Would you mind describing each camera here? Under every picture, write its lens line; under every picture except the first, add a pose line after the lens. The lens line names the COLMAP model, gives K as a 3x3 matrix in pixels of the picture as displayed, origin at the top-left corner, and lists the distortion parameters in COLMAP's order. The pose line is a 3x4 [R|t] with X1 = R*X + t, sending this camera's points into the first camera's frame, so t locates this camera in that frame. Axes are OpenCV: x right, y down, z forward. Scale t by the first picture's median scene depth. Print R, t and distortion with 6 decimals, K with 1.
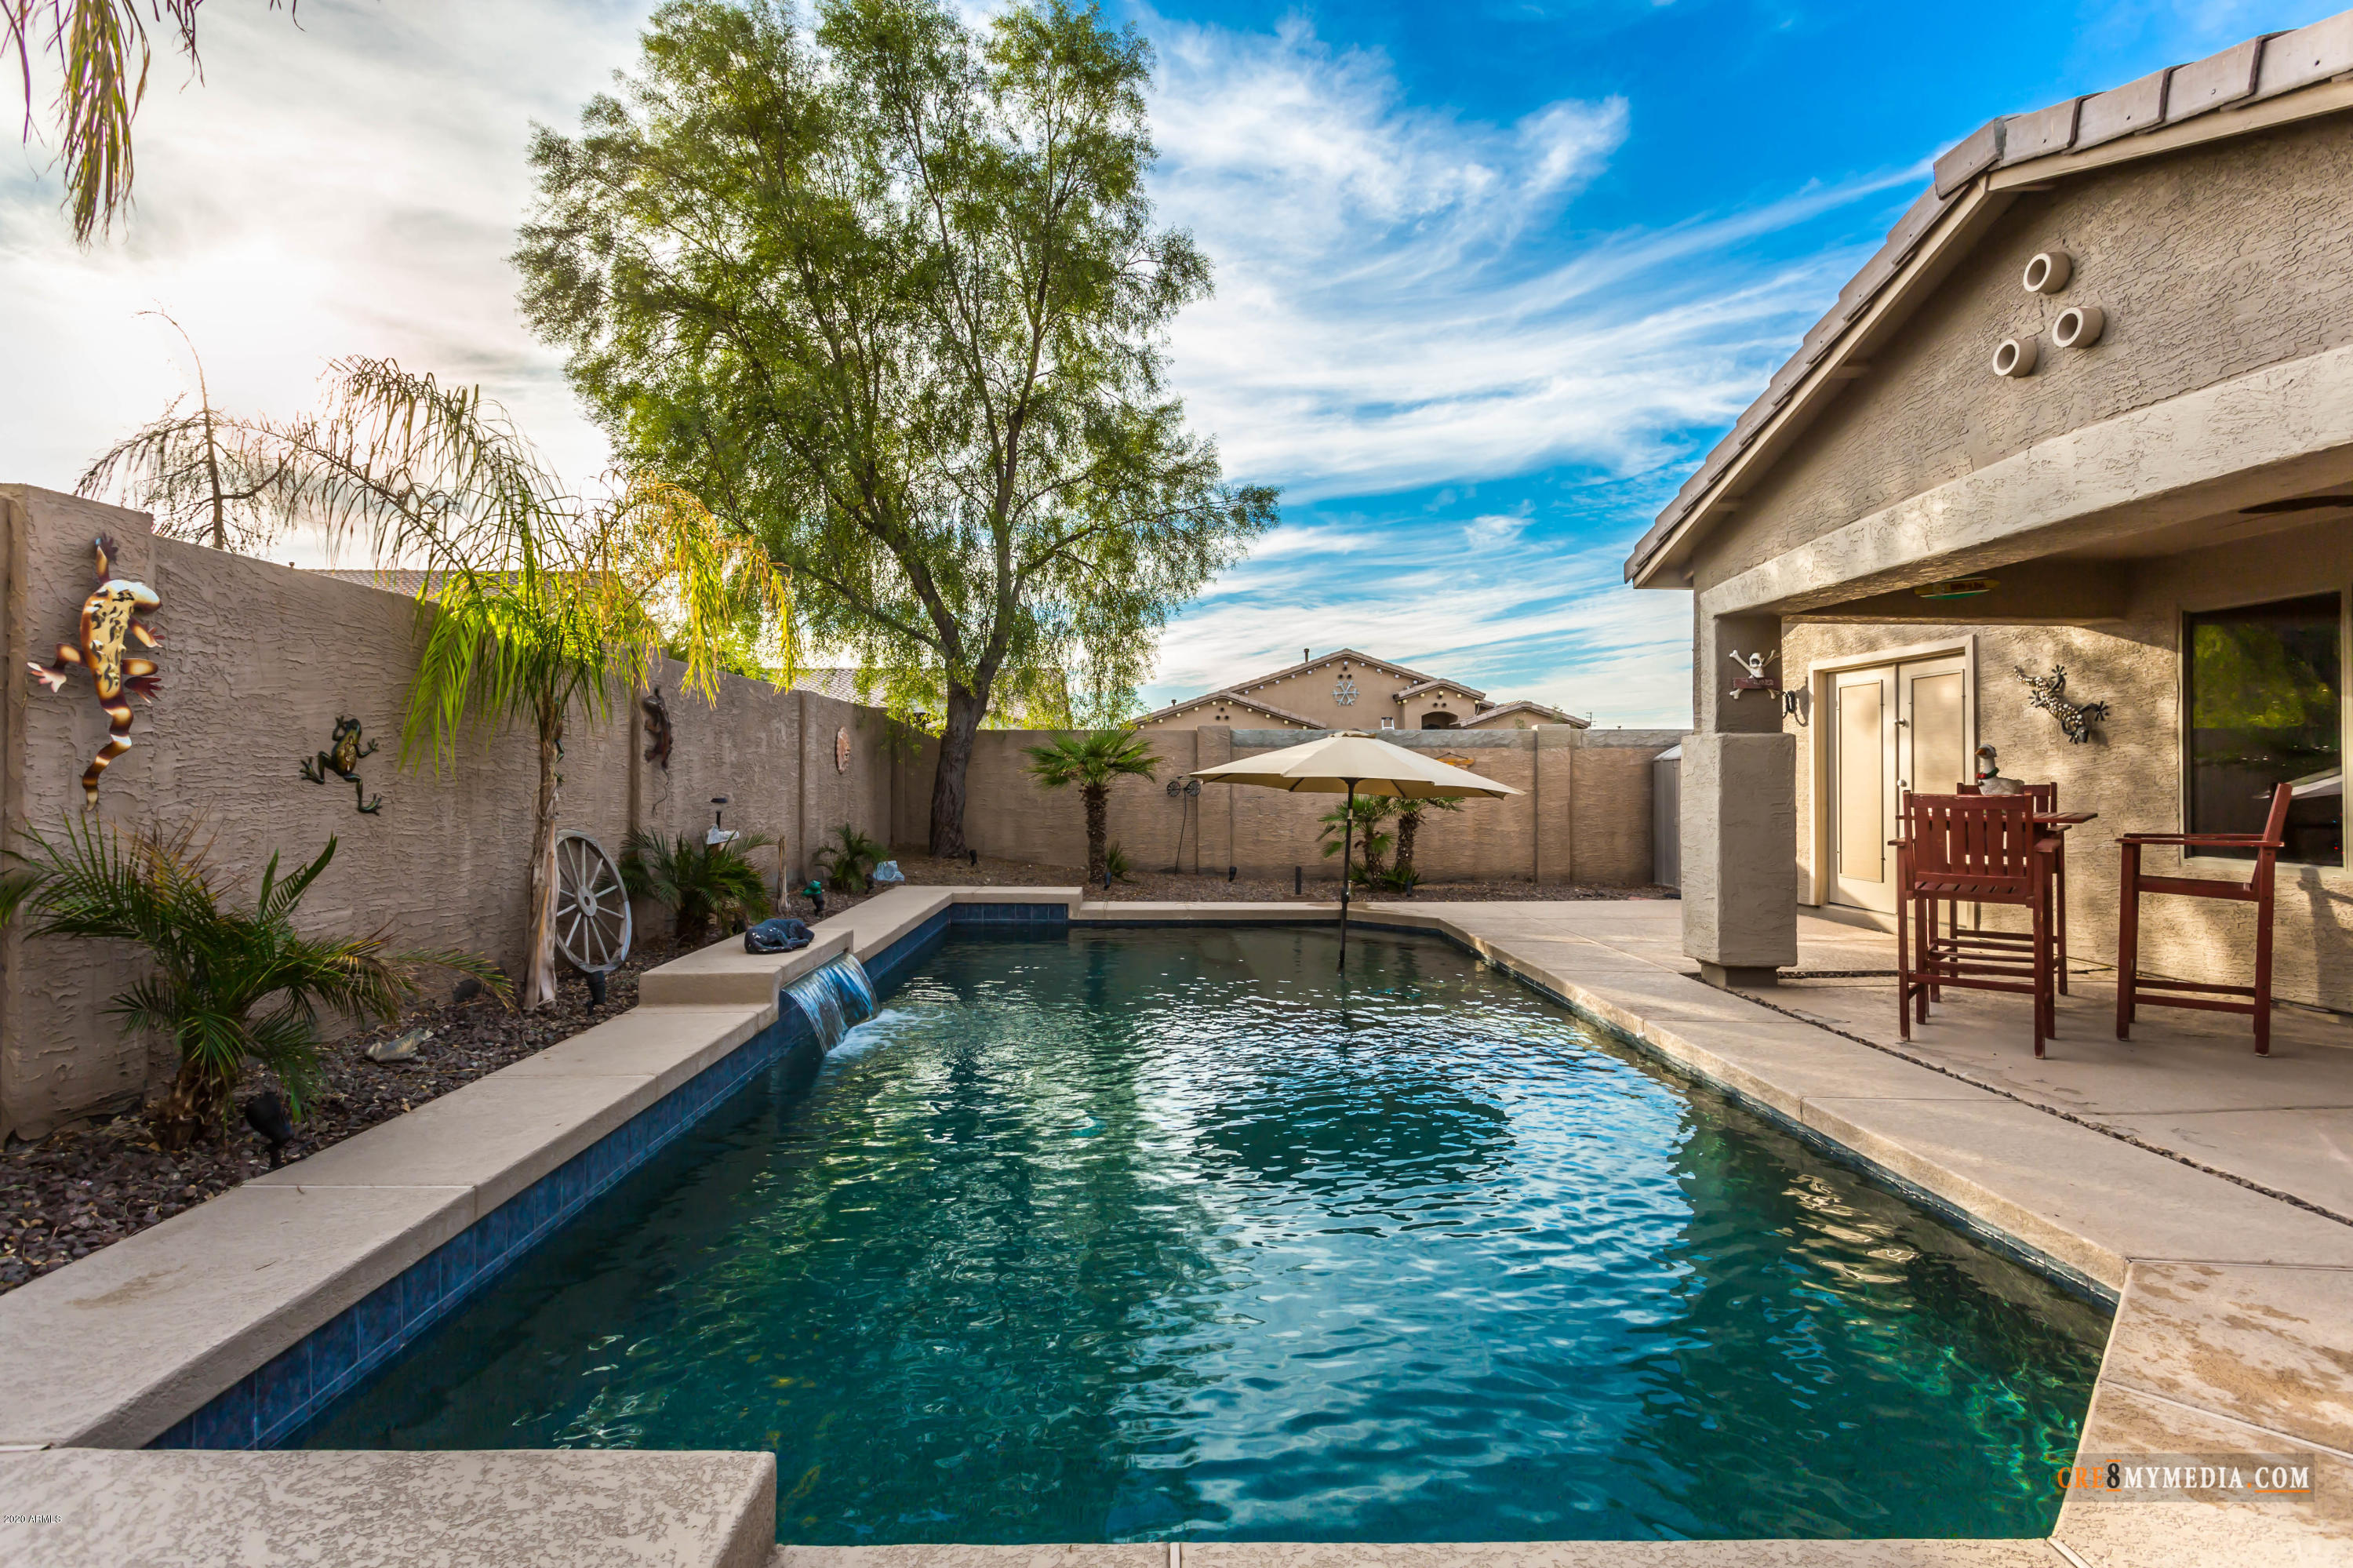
lens RADIAL K [[1129.5, 0, 1186.4], [0, 1129.5, 780.3], [0, 0, 1]] dist [0.009707, 0.001634]
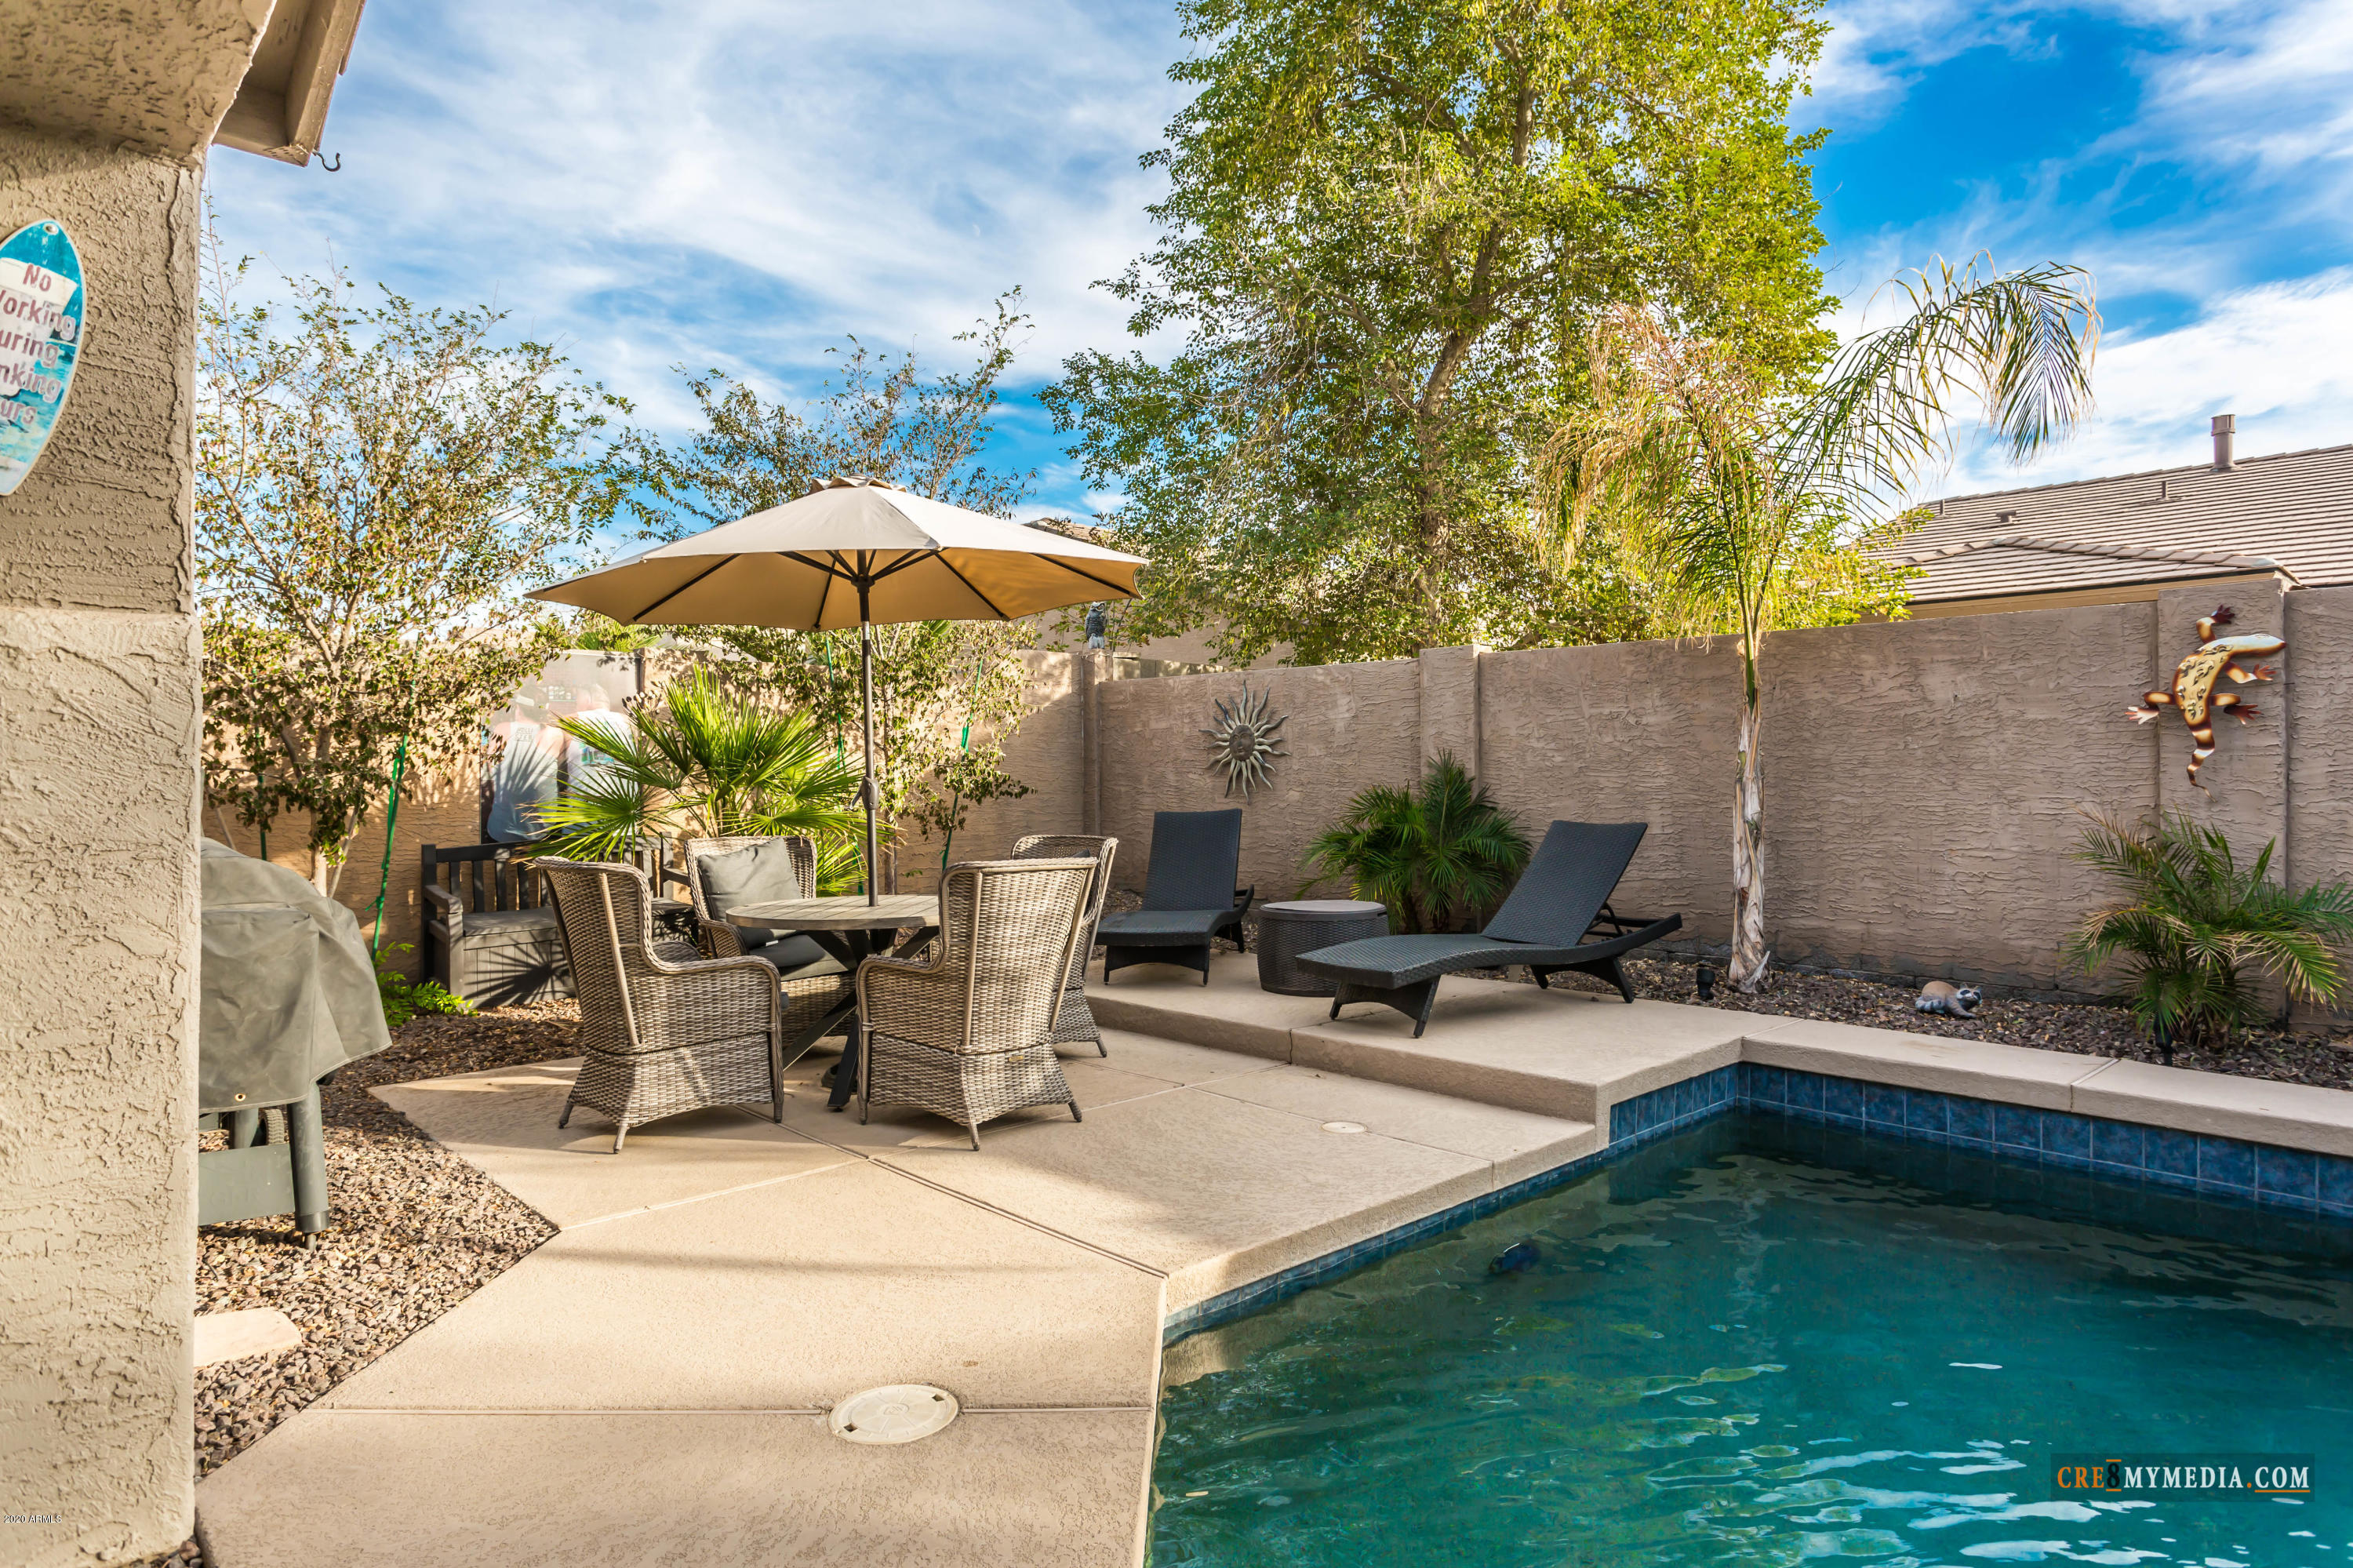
lens RADIAL K [[1335.8, 0, 1179.8], [0, 1335.8, 764.8], [0, 0, 1]] dist [0.004419, 0.001317]
pose [[-0.727725, -0.012795, -0.685749, 0.830380], [-0.009374, 0.999918, -0.008709, 0.004600], [0.685805, 0.000091, -0.727786, 0.972025]]
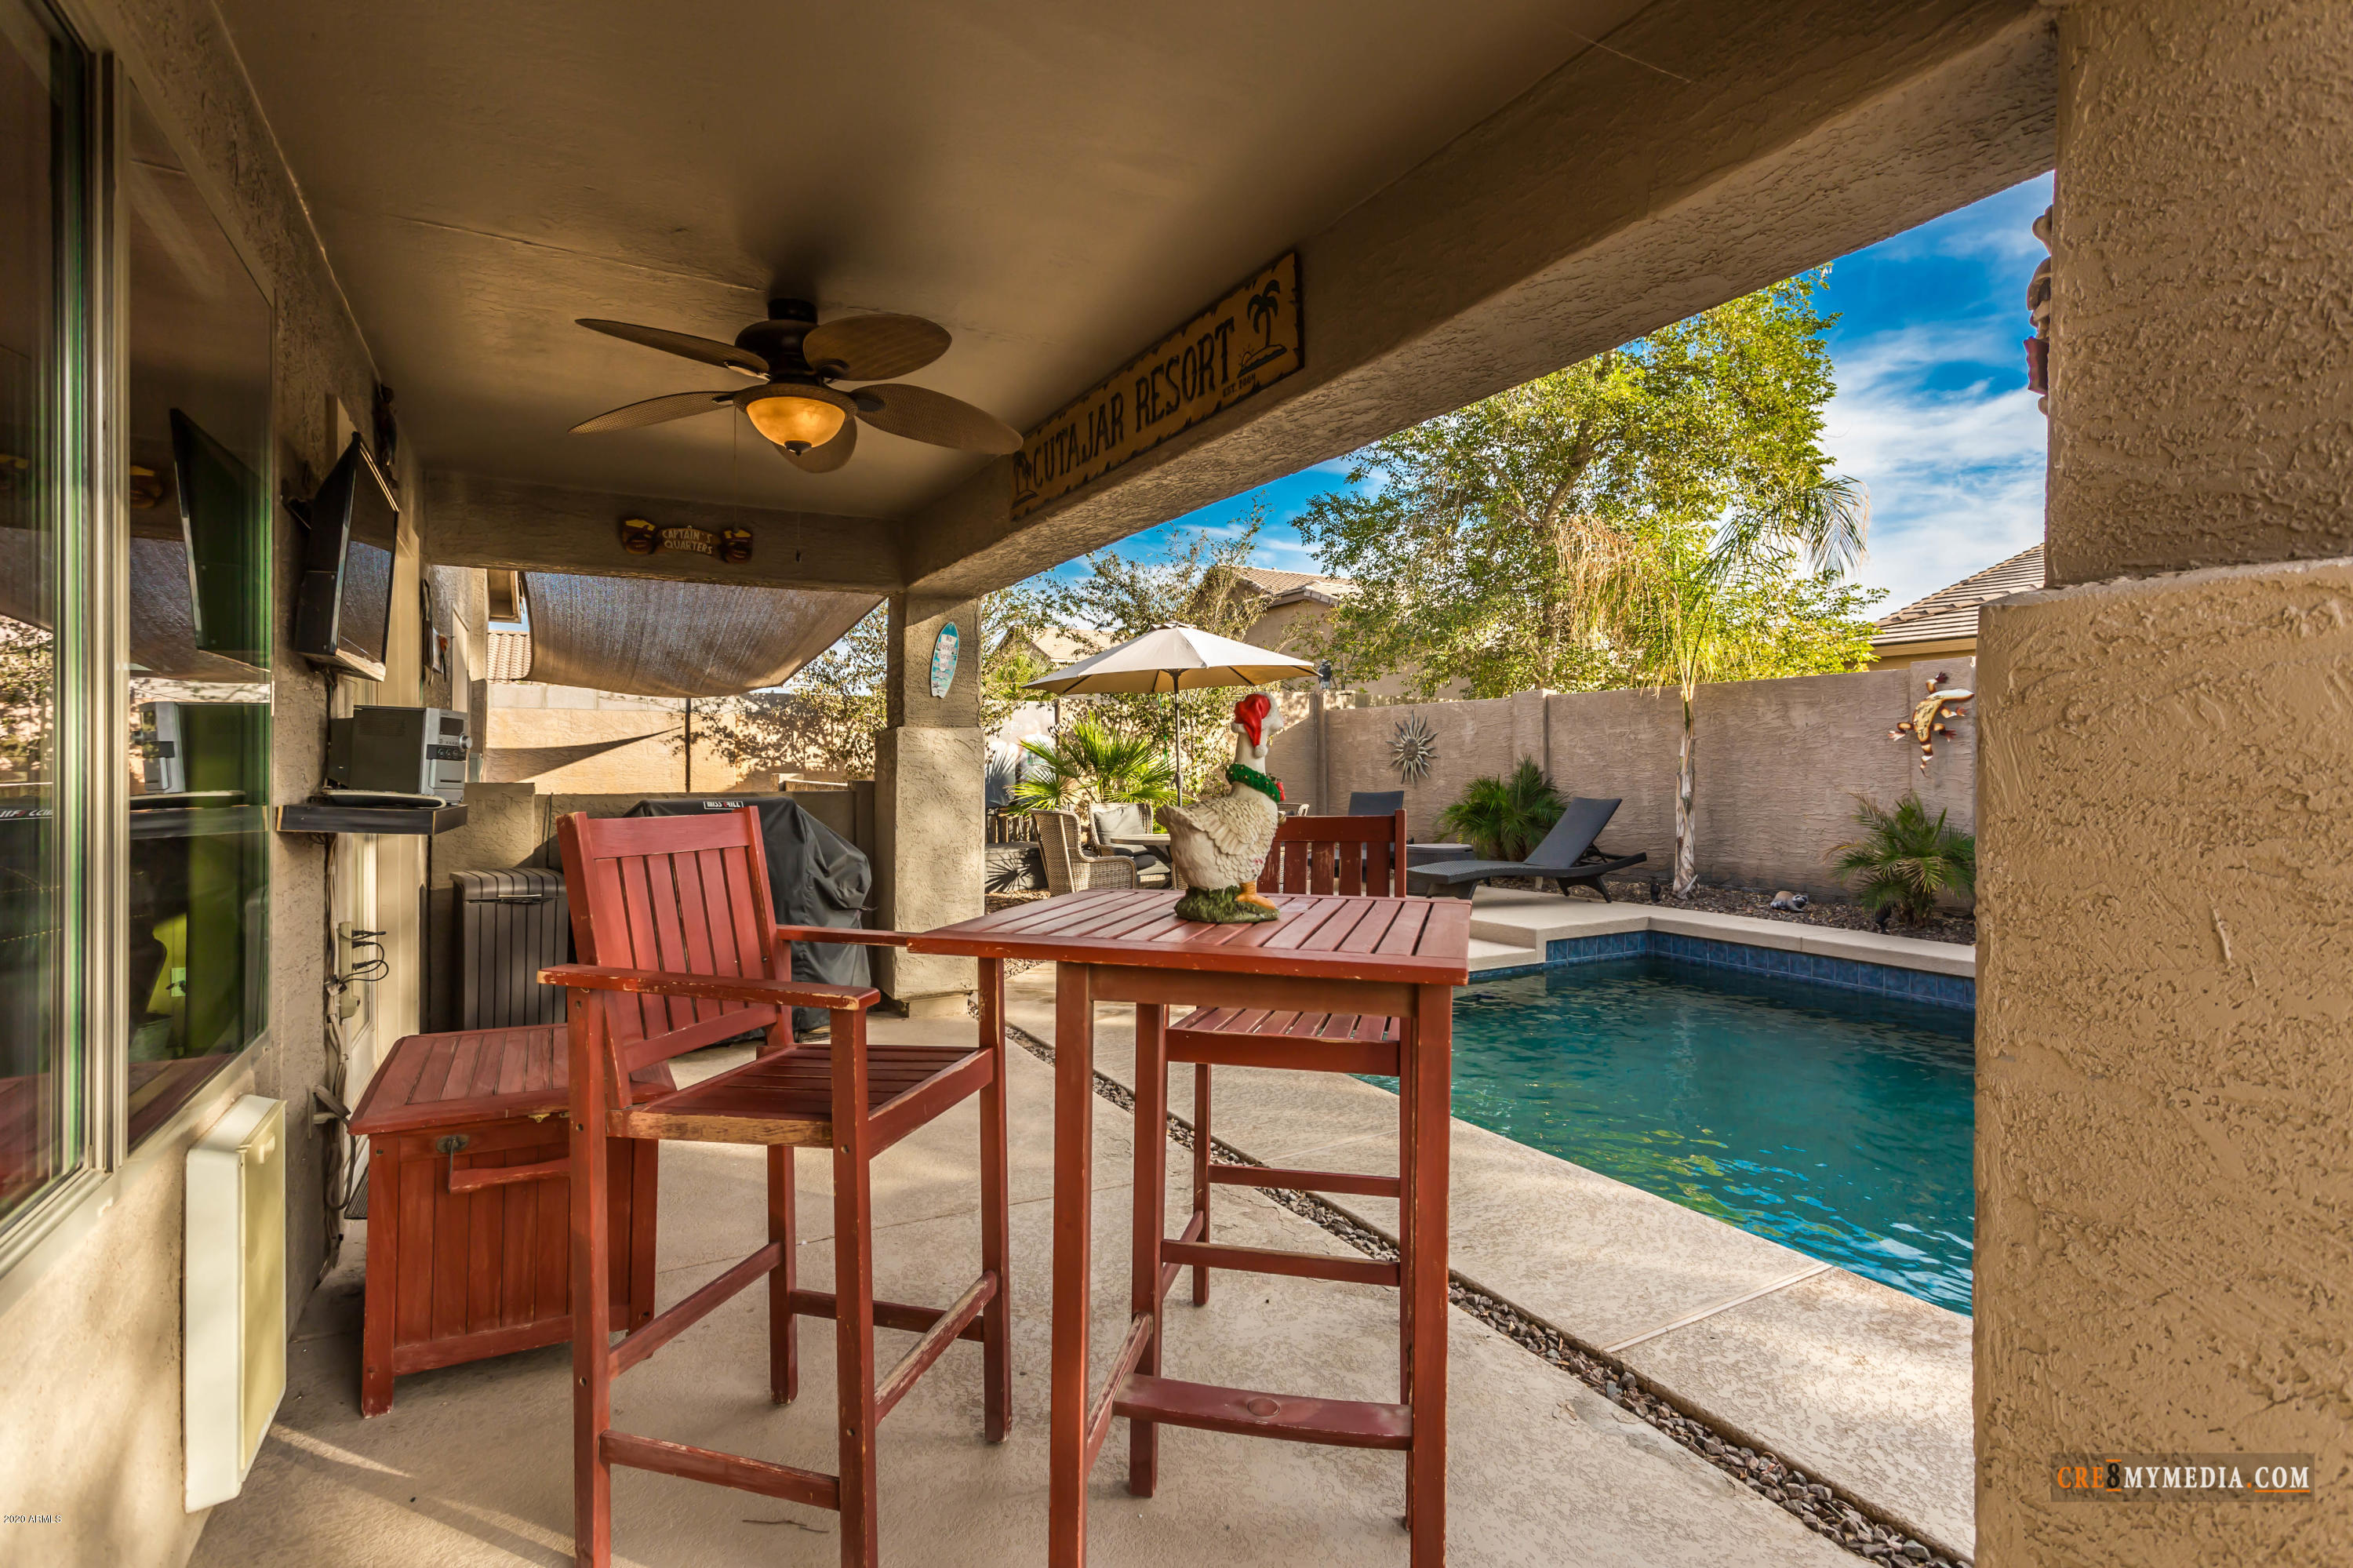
lens RADIAL K [[1129.5, 0, 1169.3], [0, 1129.5, 774.4], [0, 0, 1]] dist [0.009707, 0.001634]
pose [[-0.876029, -0.003382, -0.482247, 1.218682], [-0.008441, 0.999930, 0.008322, -0.004688], [0.482185, 0.011361, -0.875996, 1.709244]]
